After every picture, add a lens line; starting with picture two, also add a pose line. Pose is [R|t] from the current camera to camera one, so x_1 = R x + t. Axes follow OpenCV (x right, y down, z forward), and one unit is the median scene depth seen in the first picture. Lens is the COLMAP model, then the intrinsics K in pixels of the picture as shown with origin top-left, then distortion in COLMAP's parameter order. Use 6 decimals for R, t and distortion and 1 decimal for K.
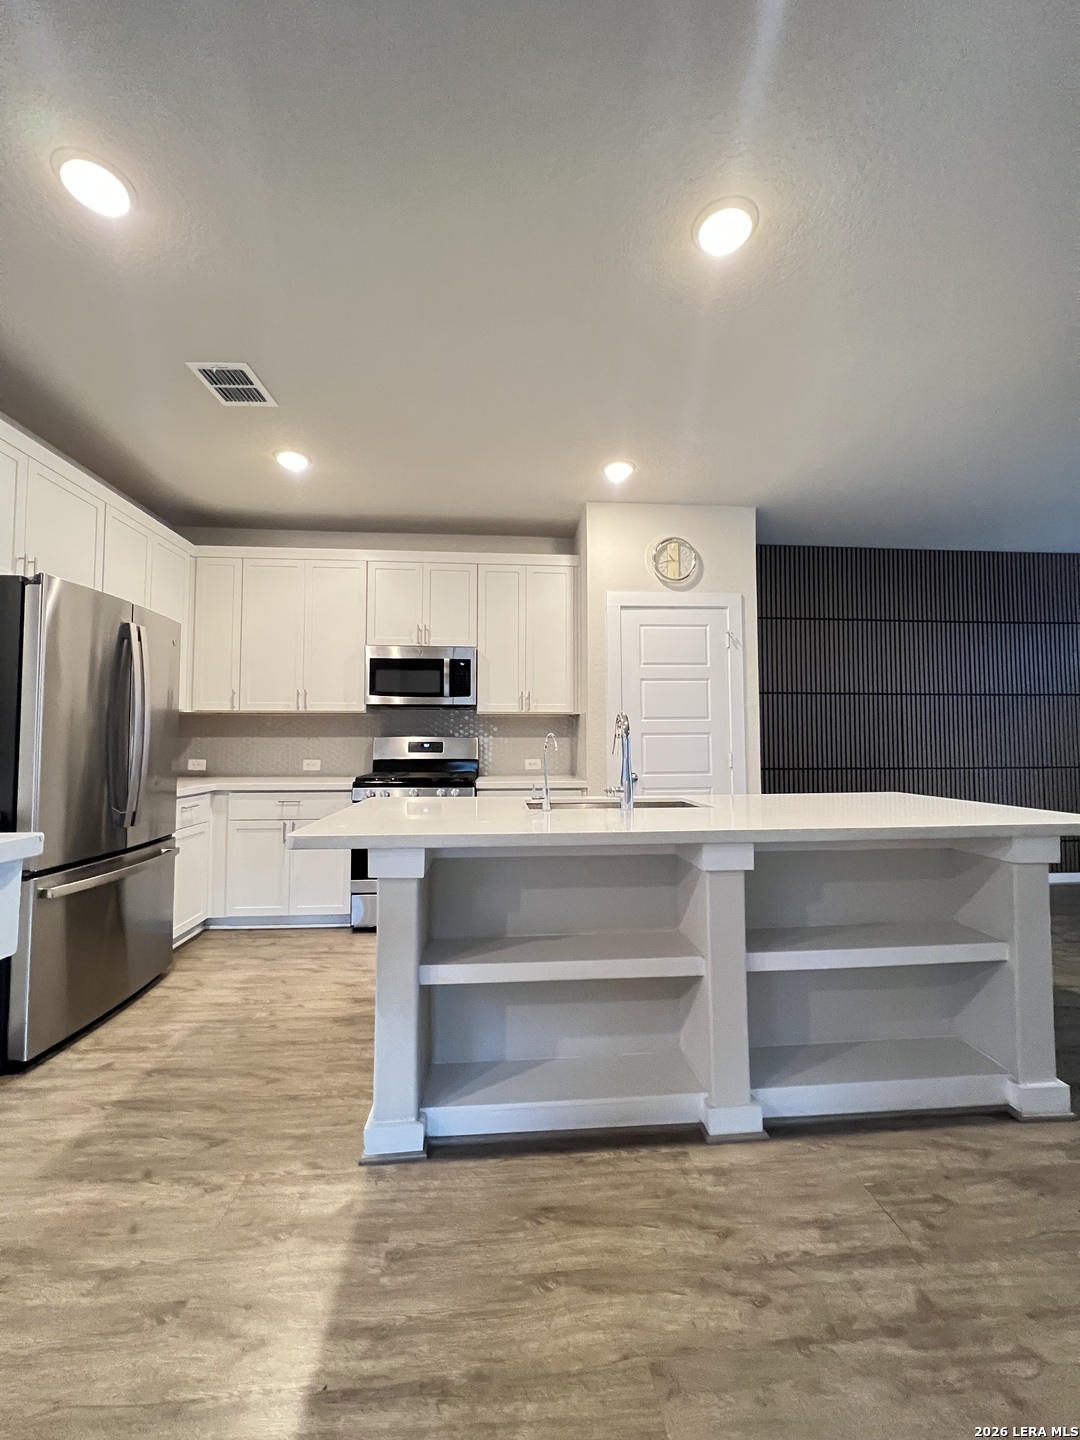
lens RADIAL K [[573.2, 0, 548.1], [0, 573.2, 714.2], [0, 0, 1]] dist [-0.001582, 0.000907]
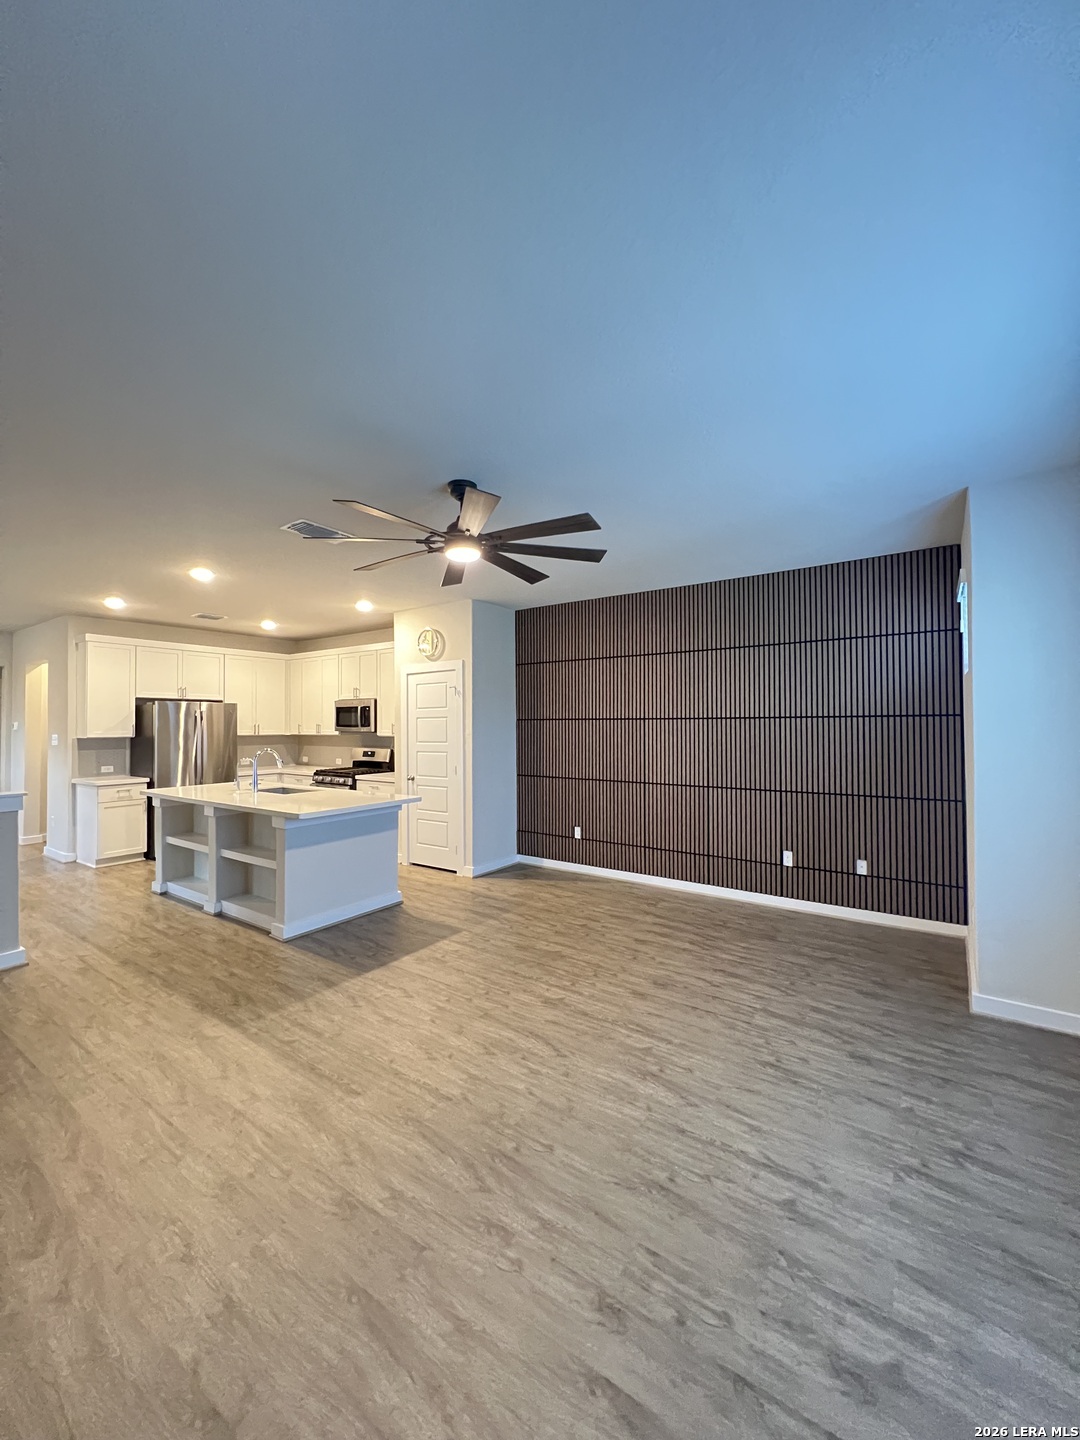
lens RADIAL K [[573.2, 0, 542.9], [0, 573.2, 713.5], [0, 0, 1]] dist [-0.001582, 0.000907]
pose [[0.768185, -0.014418, -0.640066, 2.545589], [0.036221, 0.999124, 0.020965, -0.163364], [0.639203, -0.039289, 0.768034, -0.034913]]
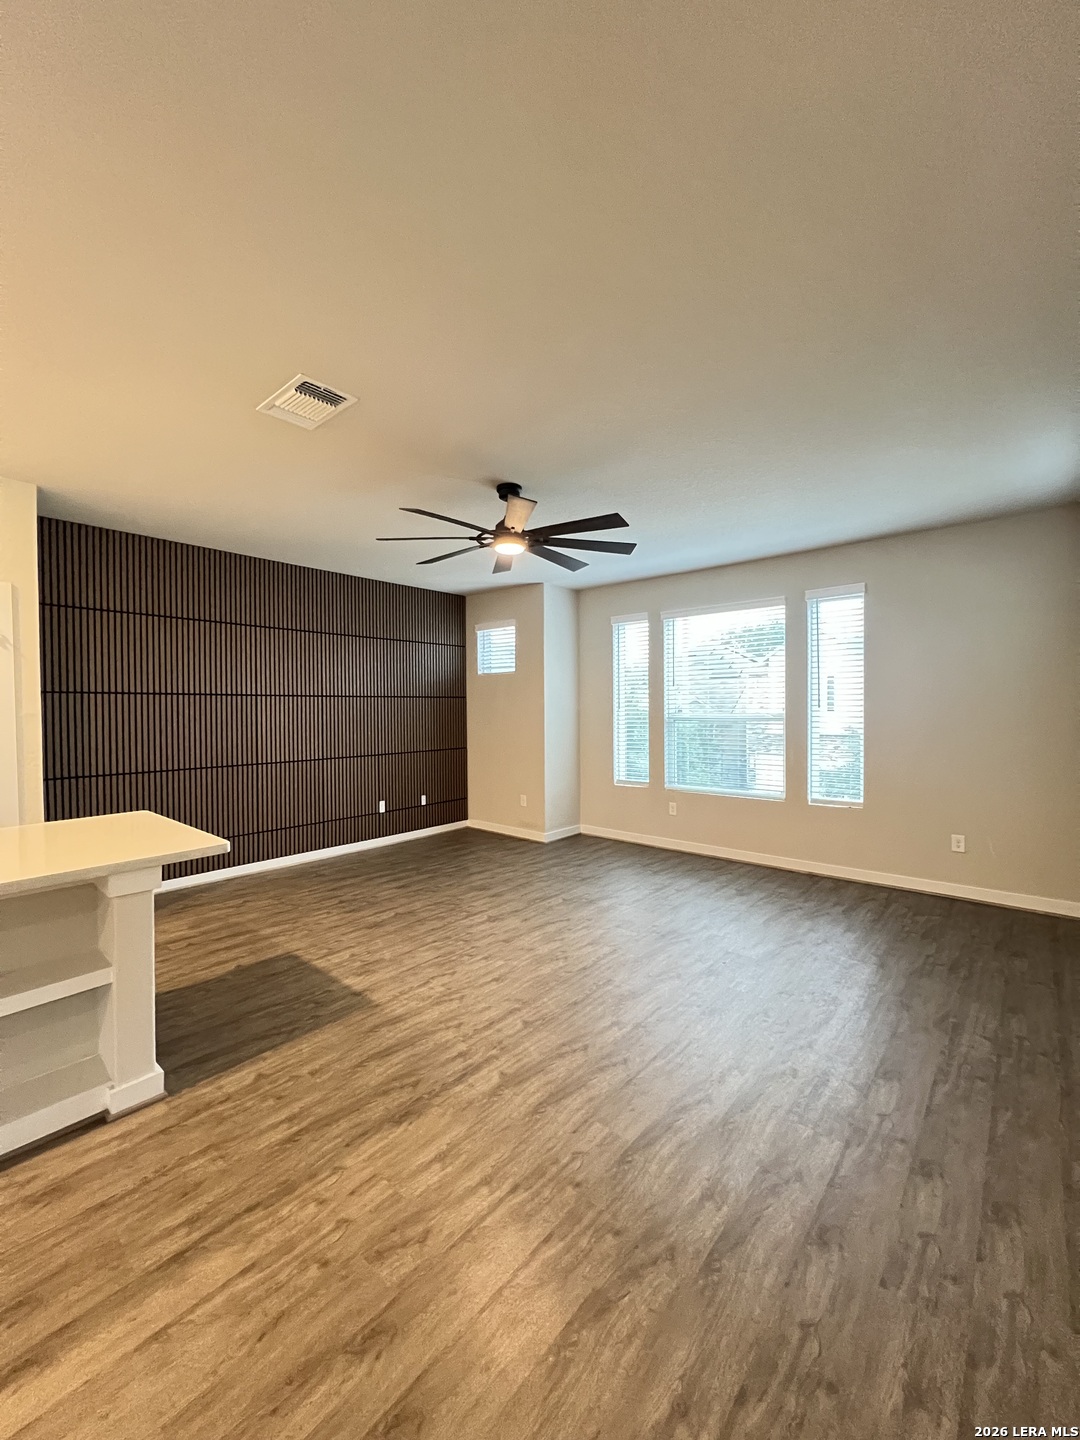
lens RADIAL K [[573.2, 0, 543.3], [0, 573.2, 715.9], [0, 0, 1]] dist [-0.001582, 0.000907]
pose [[0.710717, -0.010084, 0.703406, 0.518233], [-0.035483, 0.998111, 0.050161, -0.145514], [-0.702582, -0.060609, 0.709017, -0.290672]]
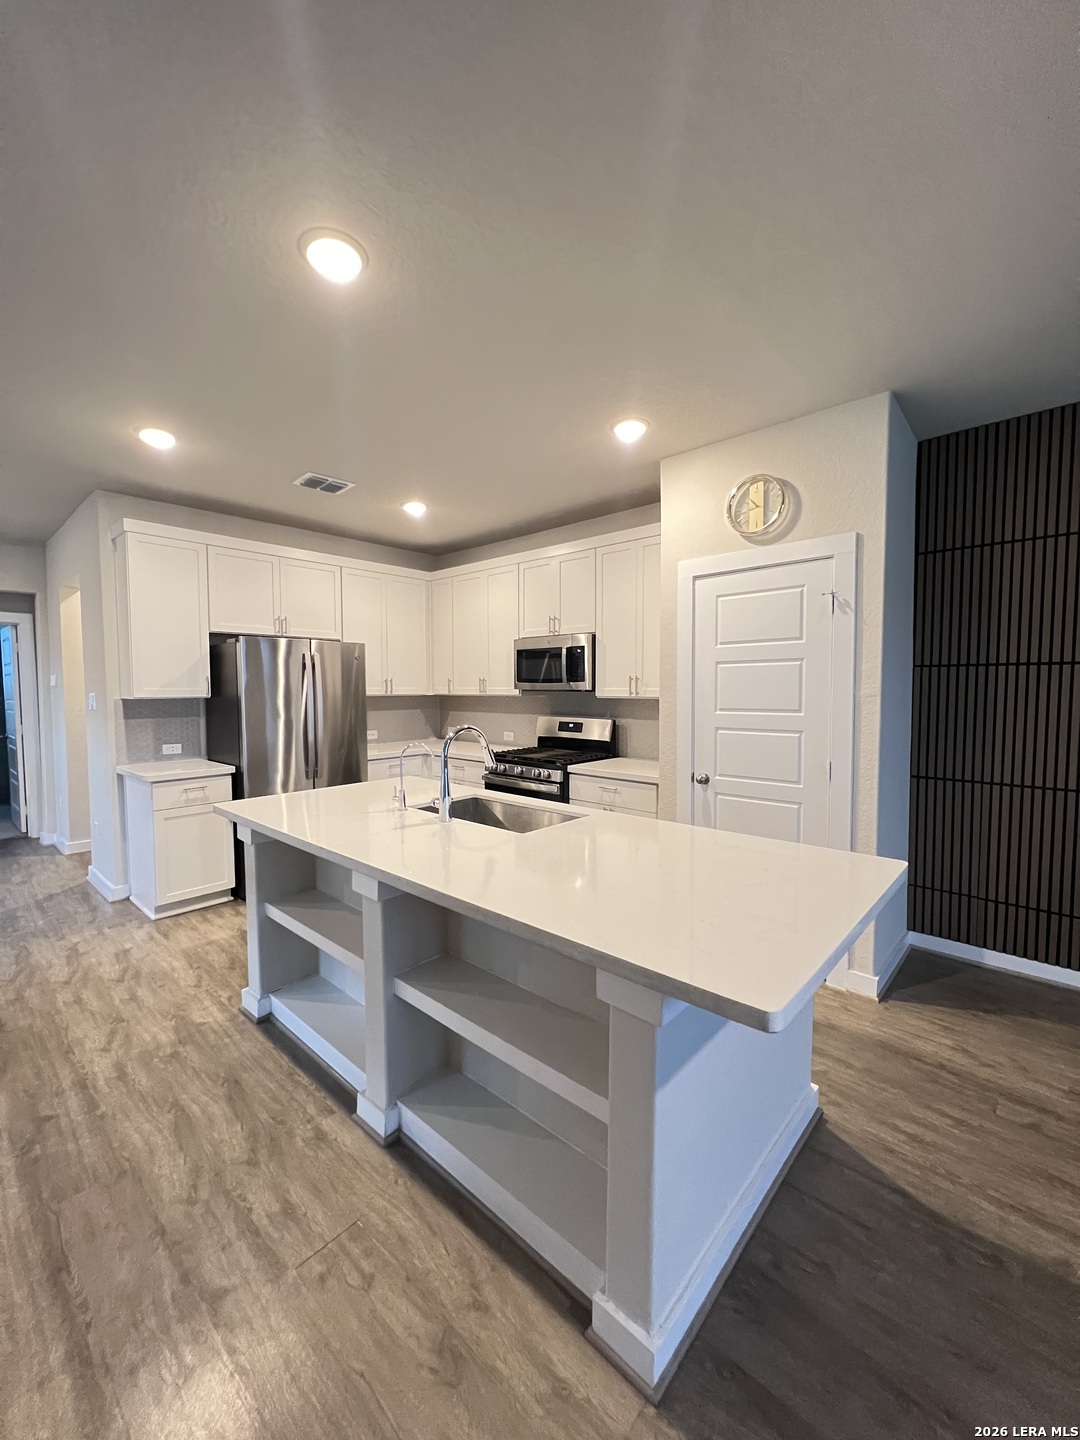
lens RADIAL K [[573.2, 0, 546.0], [0, 573.2, 716.5], [0, 0, 1]] dist [-0.001582, 0.000907]
pose [[0.686675, 0.038577, -0.725940, 1.031917], [0.038399, 0.995272, 0.089212, -0.115796], [0.725950, -0.089135, 0.681947, 0.426858]]
